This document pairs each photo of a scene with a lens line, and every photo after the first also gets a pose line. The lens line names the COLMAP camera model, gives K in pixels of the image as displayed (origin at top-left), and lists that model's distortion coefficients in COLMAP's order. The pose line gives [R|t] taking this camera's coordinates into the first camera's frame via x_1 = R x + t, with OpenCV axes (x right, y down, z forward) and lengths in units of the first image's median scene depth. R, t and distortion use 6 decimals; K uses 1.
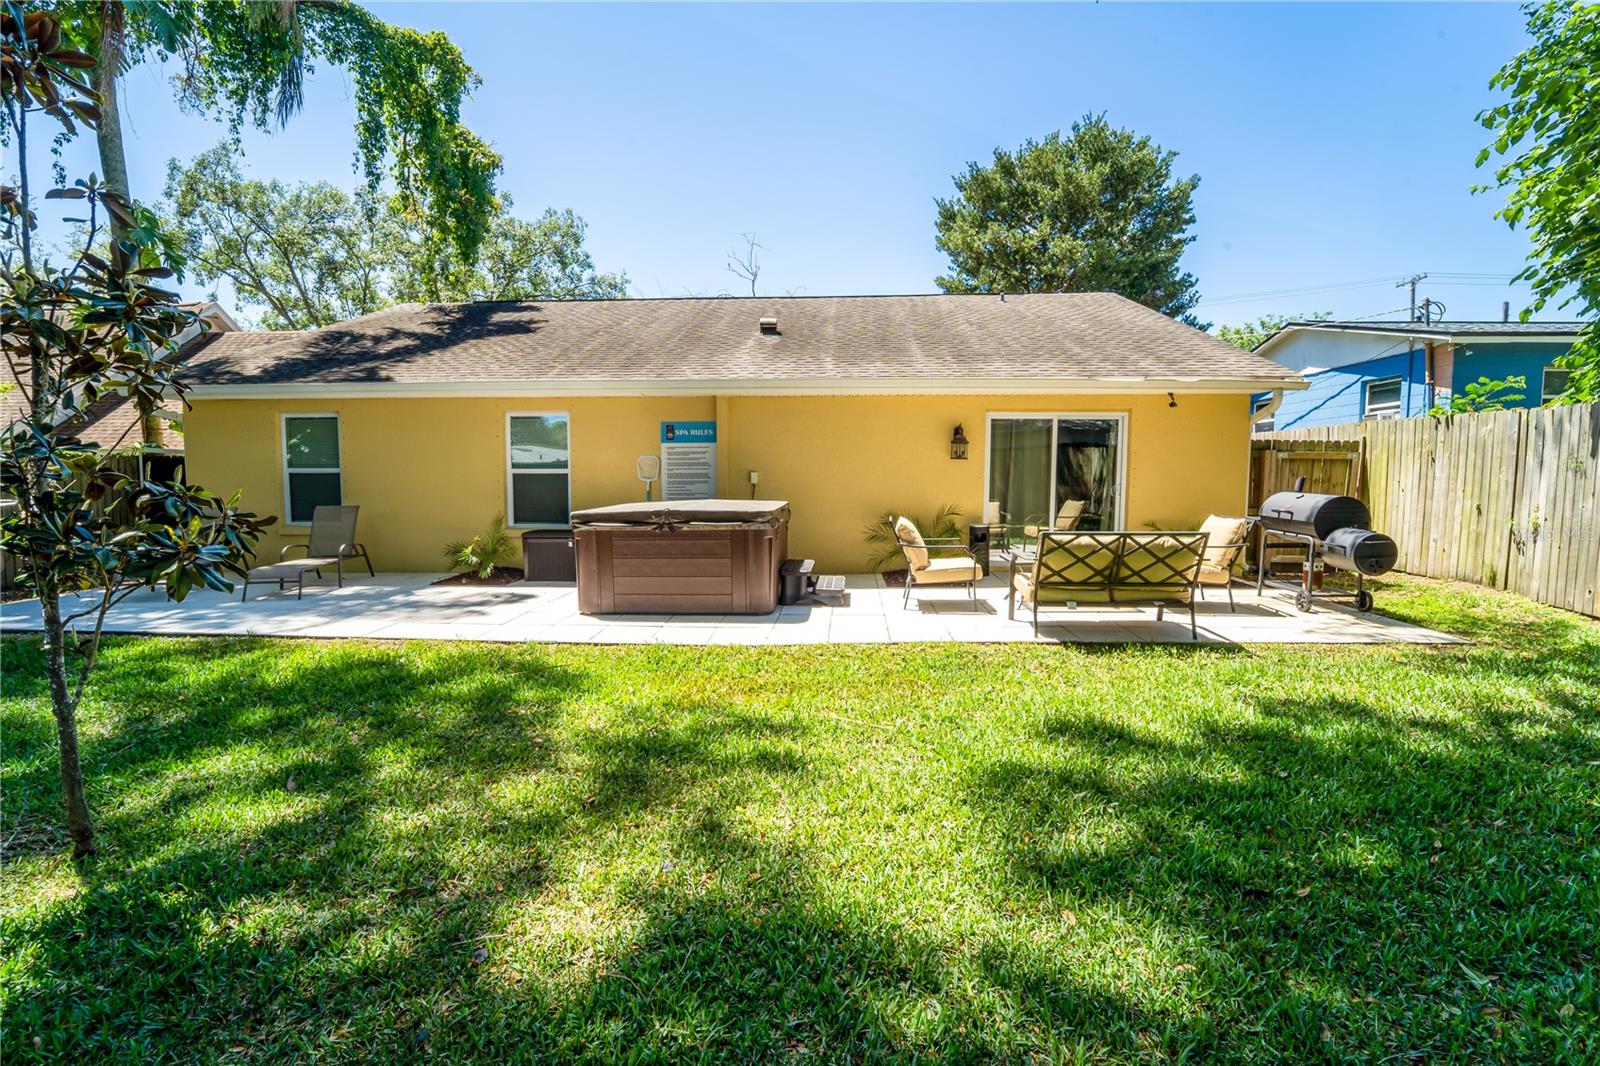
lens RADIAL K [[684.1, 0, 794.0], [0, 684.1, 520.4], [0, 0, 1]] dist [-0.017801, 0.000412]
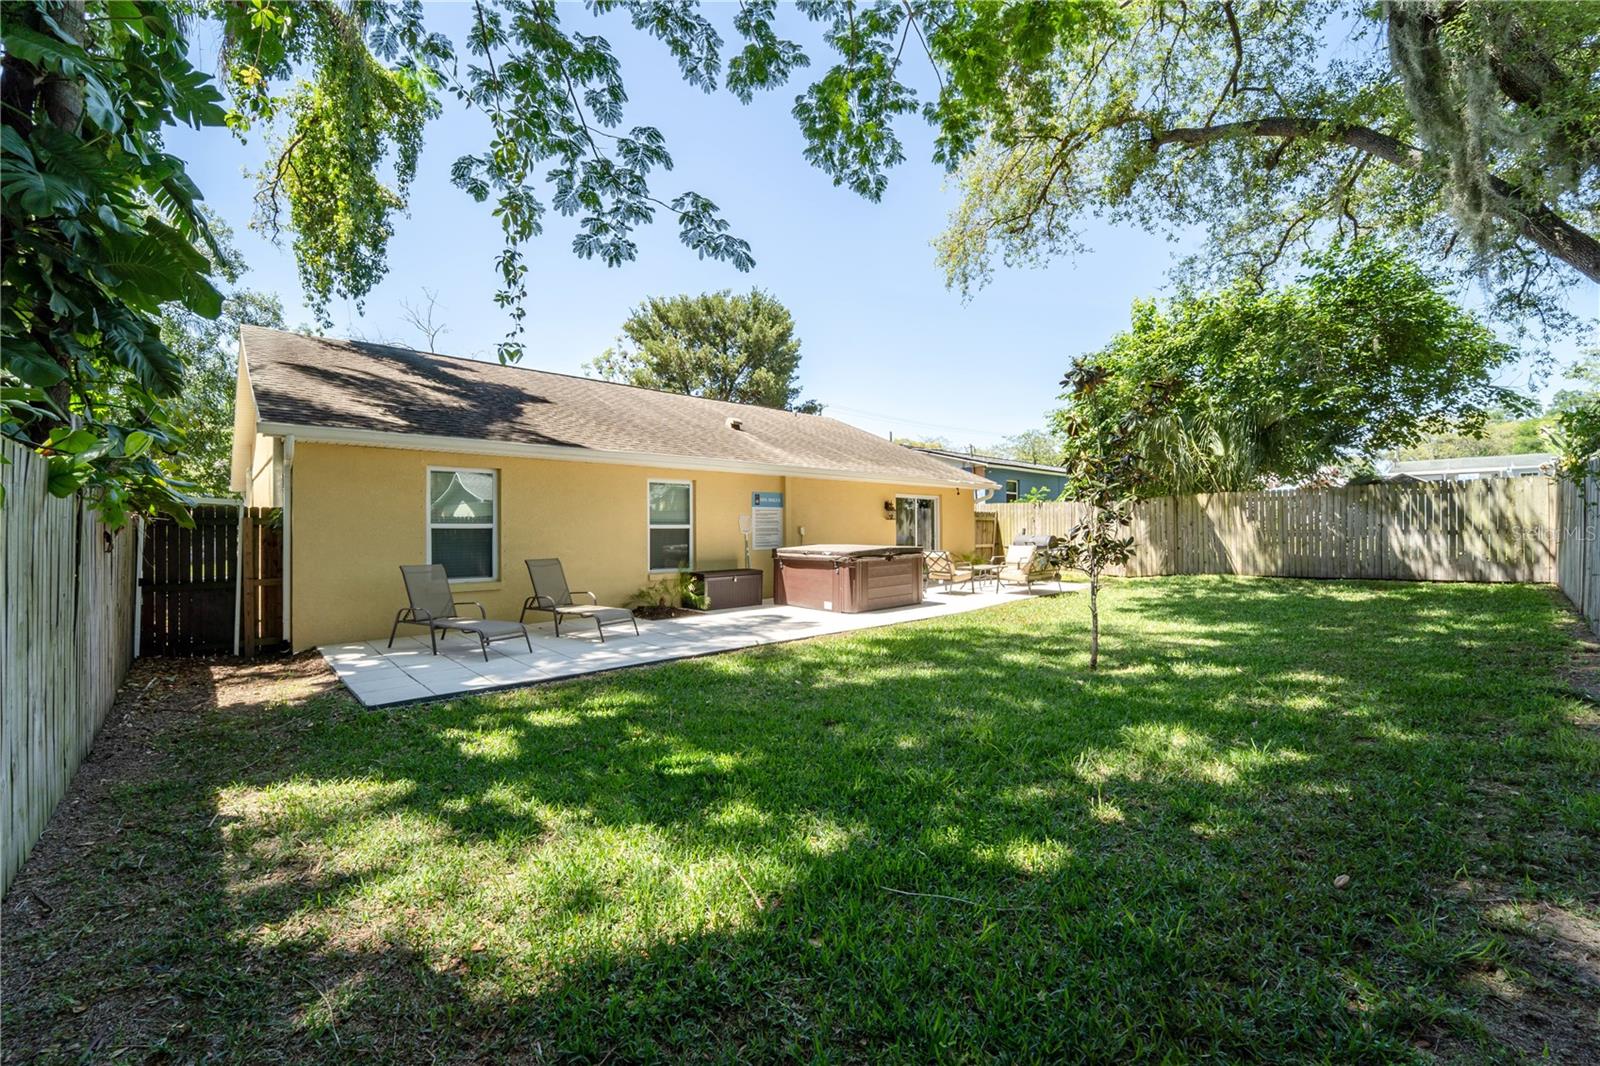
lens RADIAL K [[655.2, 0, 794.3], [0, 655.2, 528.6], [0, 0, 1]] dist [-0.020116, -0.000283]
pose [[0.690068, -0.002468, 0.723740, -1.137130], [0.058260, 0.996938, -0.052150, 0.007489], [-0.721395, 0.078152, 0.688099, 0.013149]]
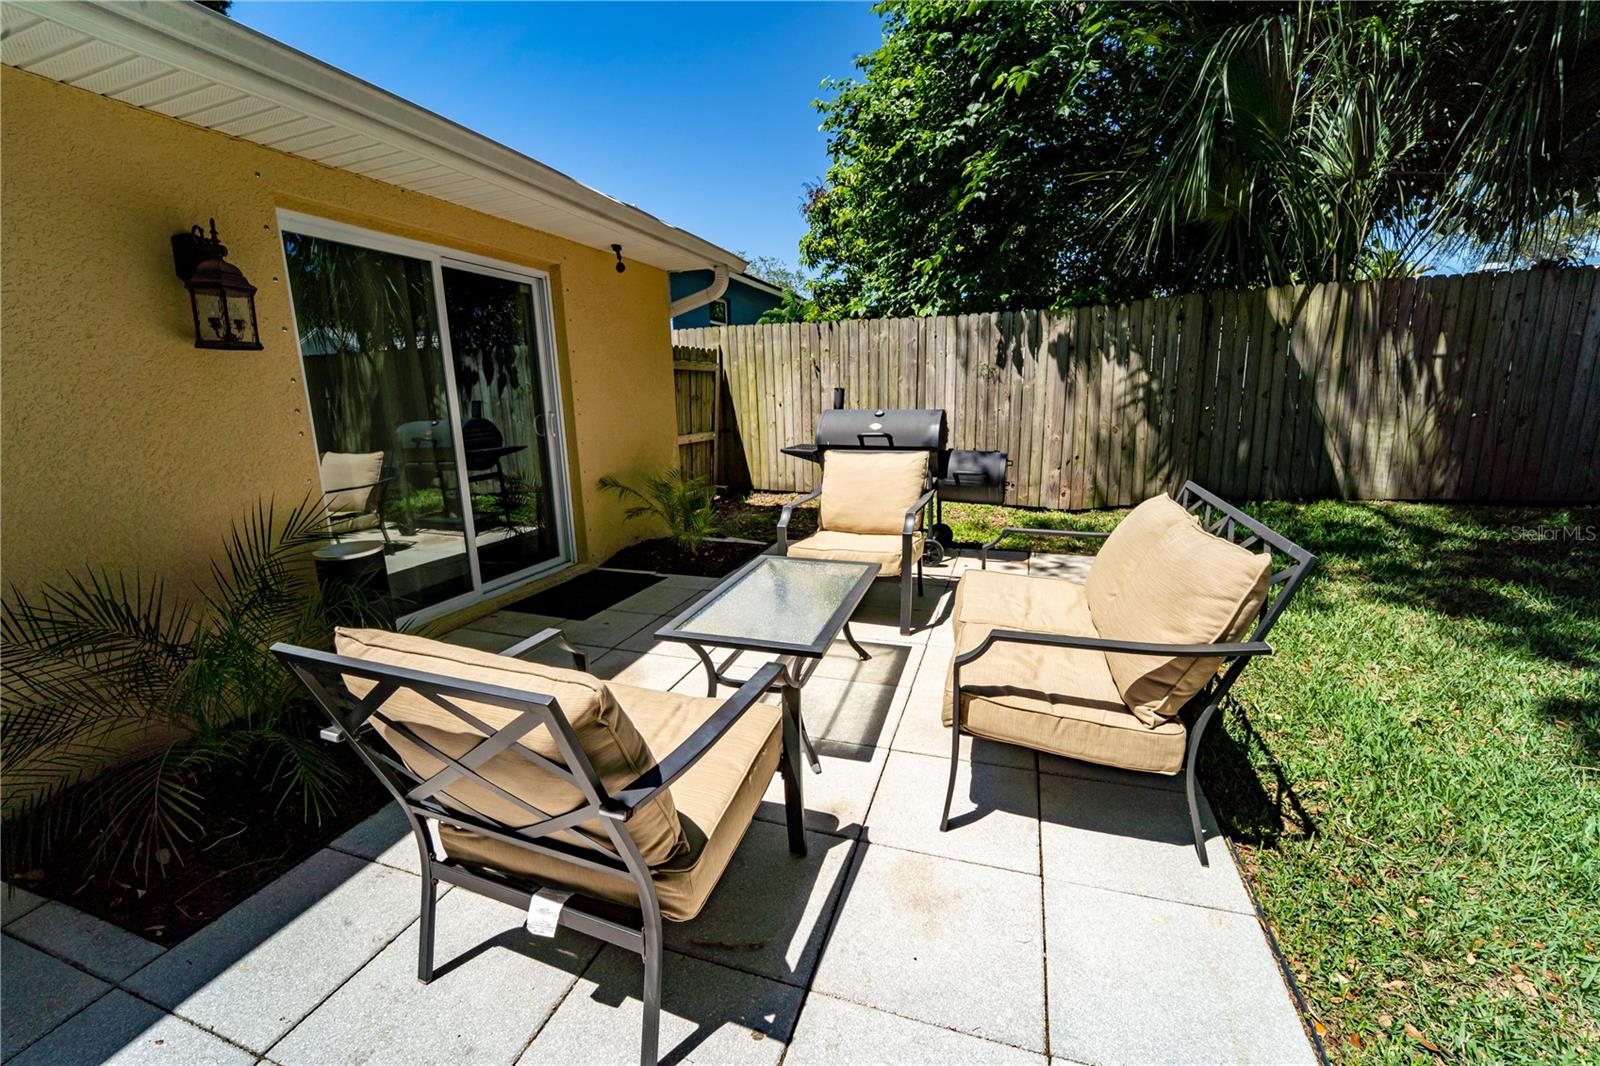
lens RADIAL K [[658.0, 0, 804.1], [0, 658.0, 532.9], [0, 0, 1]] dist [-0.025948, 0.003430]
pose [[0.249443, -0.213735, 0.944508, 0.024890], [0.095760, 0.976003, 0.195572, -0.042134], [-0.963643, 0.041662, 0.263924, 0.677500]]
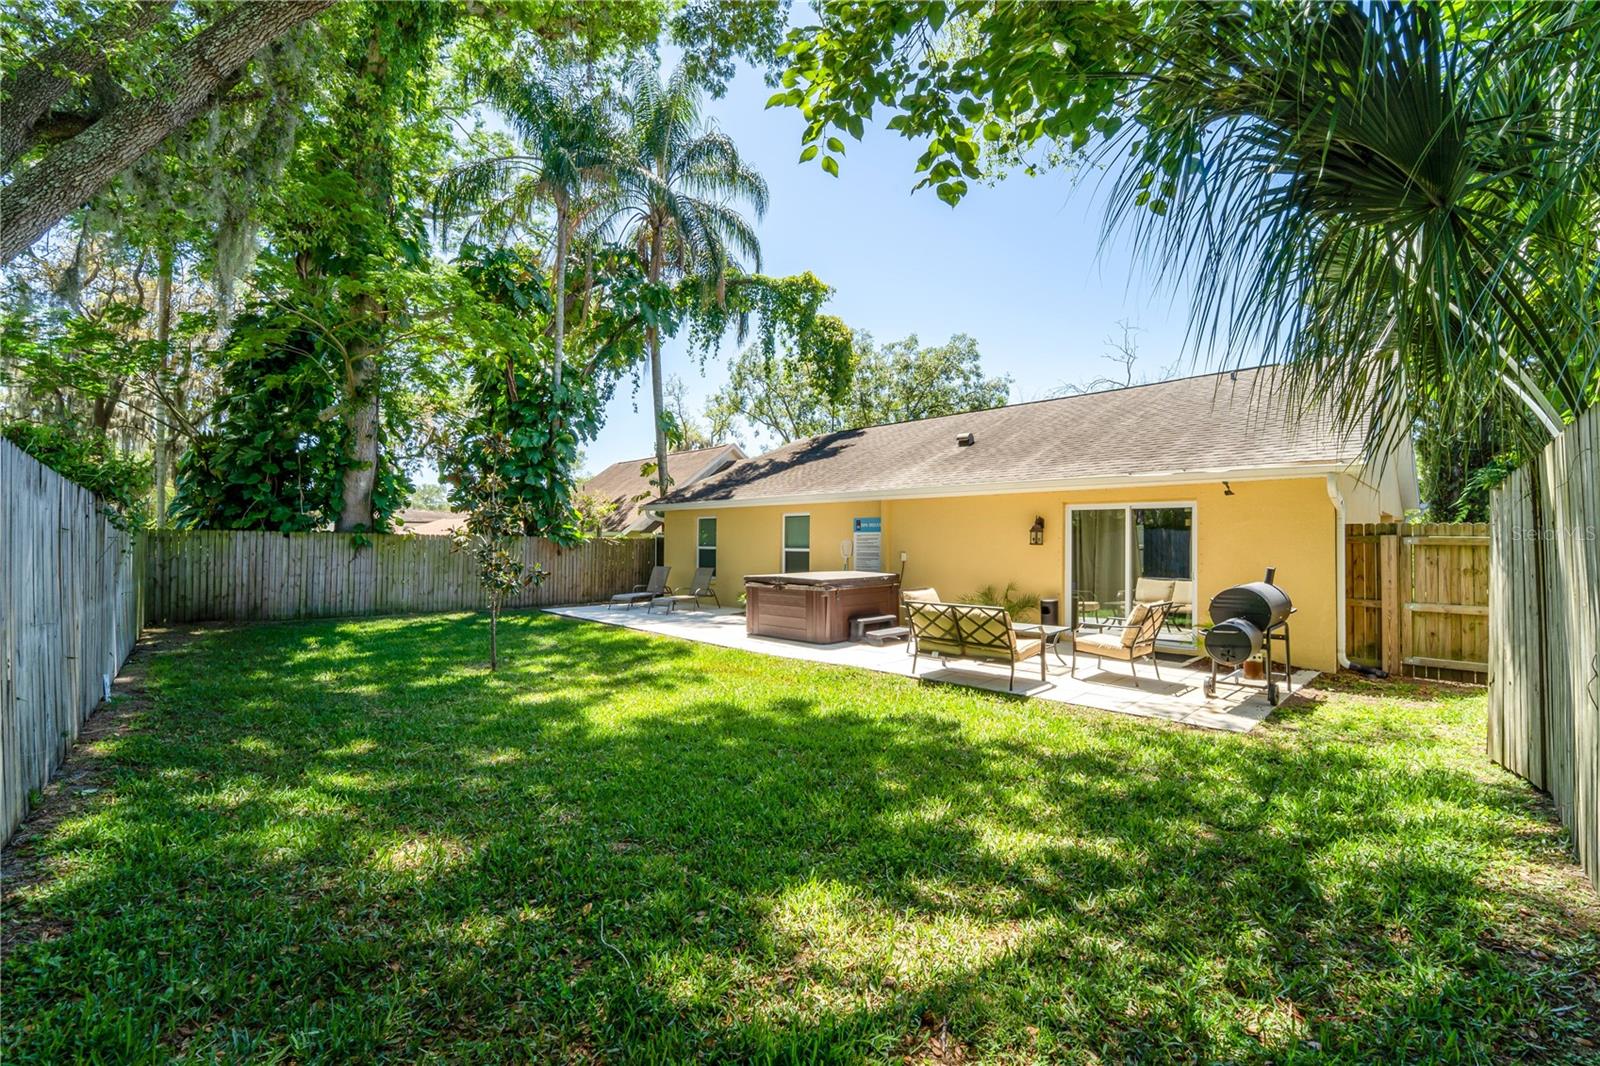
lens RADIAL K [[655.2, 0, 794.3], [0, 655.2, 528.6], [0, 0, 1]] dist [-0.020116, -0.000283]
pose [[0.732603, -0.010755, -0.680571, 0.701531], [-0.046512, 0.996747, -0.065820, -0.020698], [0.679065, 0.079874, 0.729719, -0.139848]]
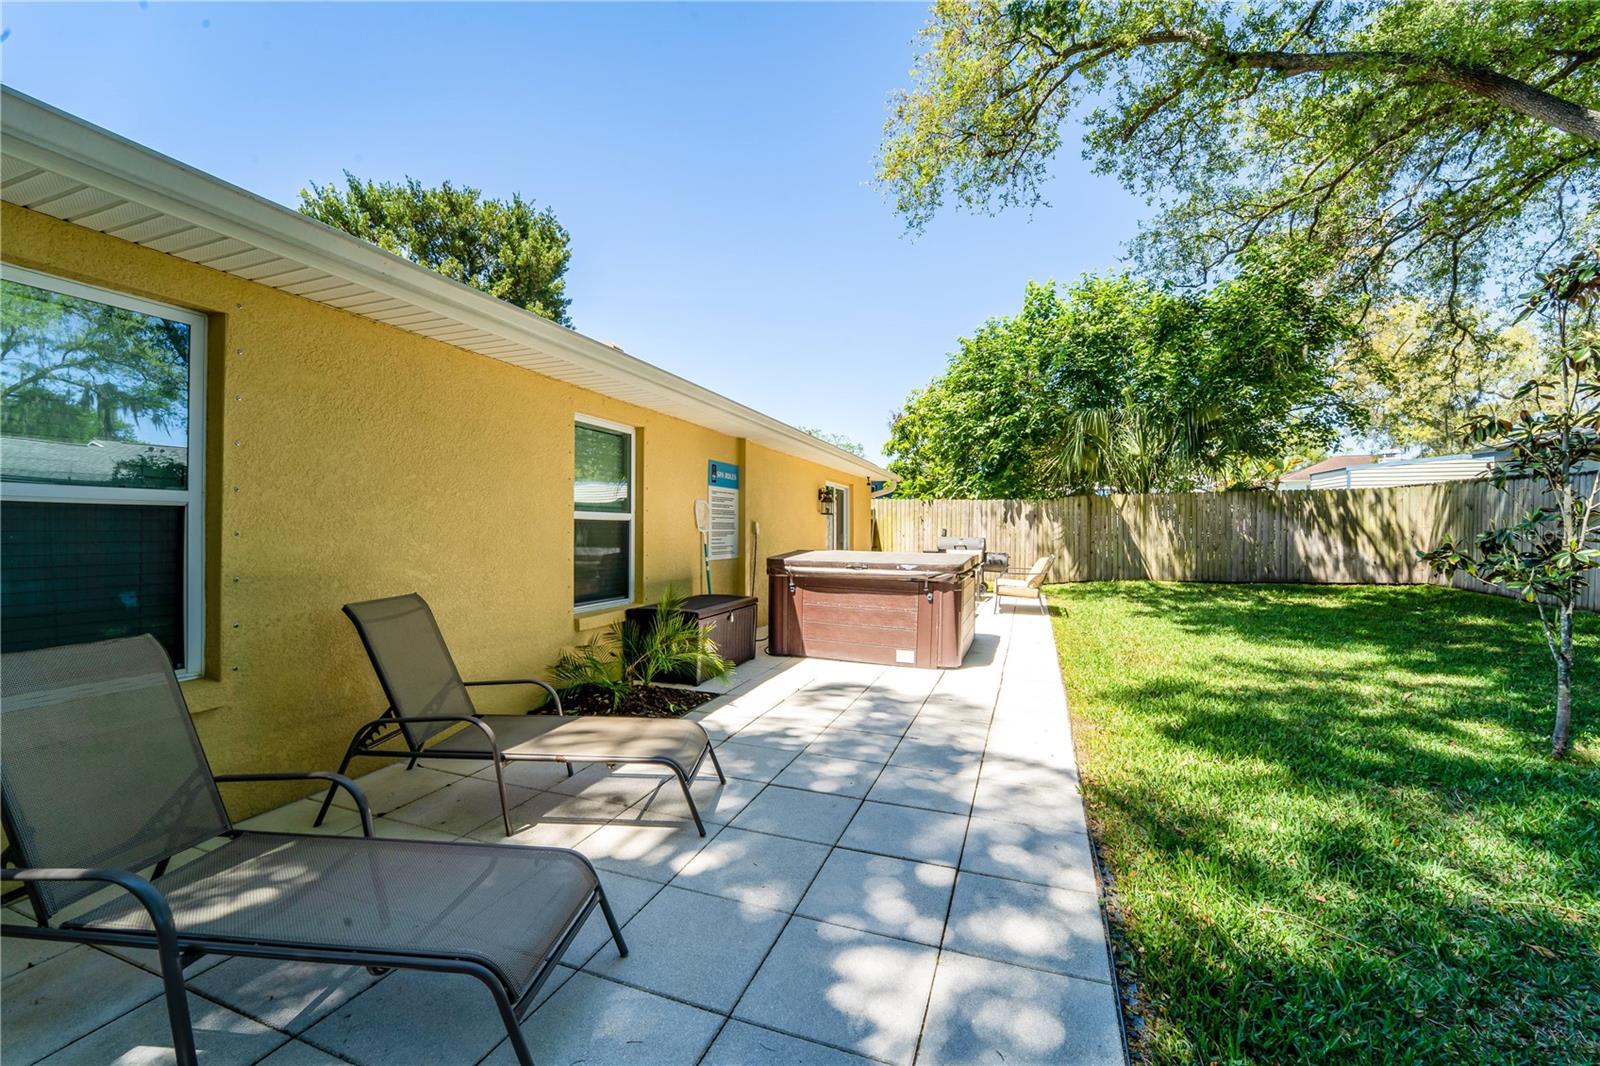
lens RADIAL K [[658.0, 0, 804.1], [0, 658.0, 532.9], [0, 0, 1]] dist [-0.025948, 0.003430]
pose [[0.269443, -0.003023, 0.963012, -0.938471], [0.060860, 0.998050, -0.013895, -0.039144], [-0.961091, 0.062352, 0.269102, 0.696430]]
